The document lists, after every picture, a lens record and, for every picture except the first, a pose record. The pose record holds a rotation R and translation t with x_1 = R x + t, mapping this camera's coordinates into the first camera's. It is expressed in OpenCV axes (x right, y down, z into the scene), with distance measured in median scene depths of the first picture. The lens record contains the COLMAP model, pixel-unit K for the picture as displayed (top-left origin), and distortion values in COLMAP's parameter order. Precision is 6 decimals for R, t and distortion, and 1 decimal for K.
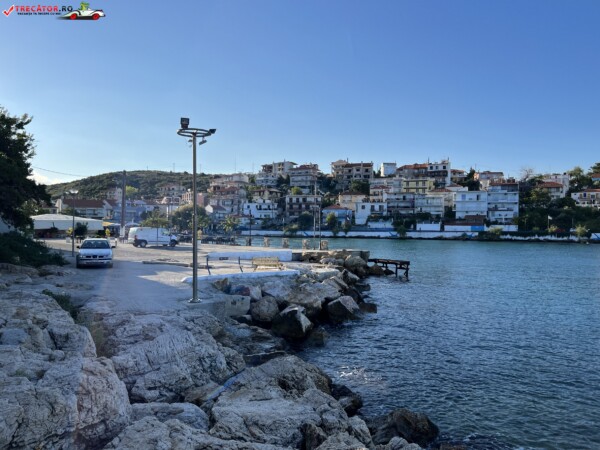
lens RADIAL K [[454.1, 0, 303.0], [0, 454.1, 221.9], [0, 0, 1]] dist [0.065965, -0.058519]
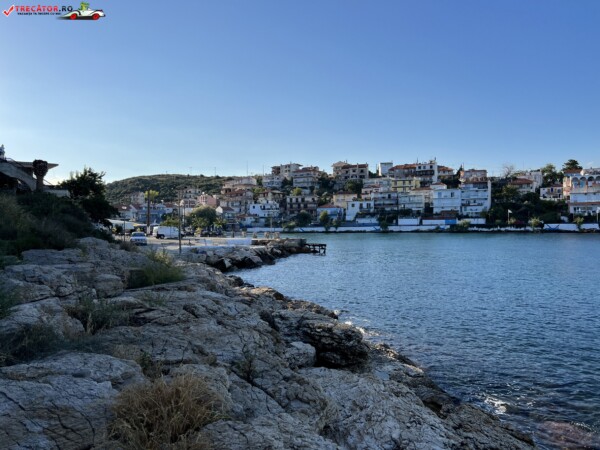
lens RADIAL K [[454.1, 0, 298.0], [0, 454.1, 227.0], [0, 0, 1]] dist [0.065965, -0.058519]
pose [[0.998426, -0.020627, -0.052161, 0.056133], [0.021543, 0.999622, 0.017066, -0.000699], [0.051790, -0.018163, 0.998493, -0.152815]]
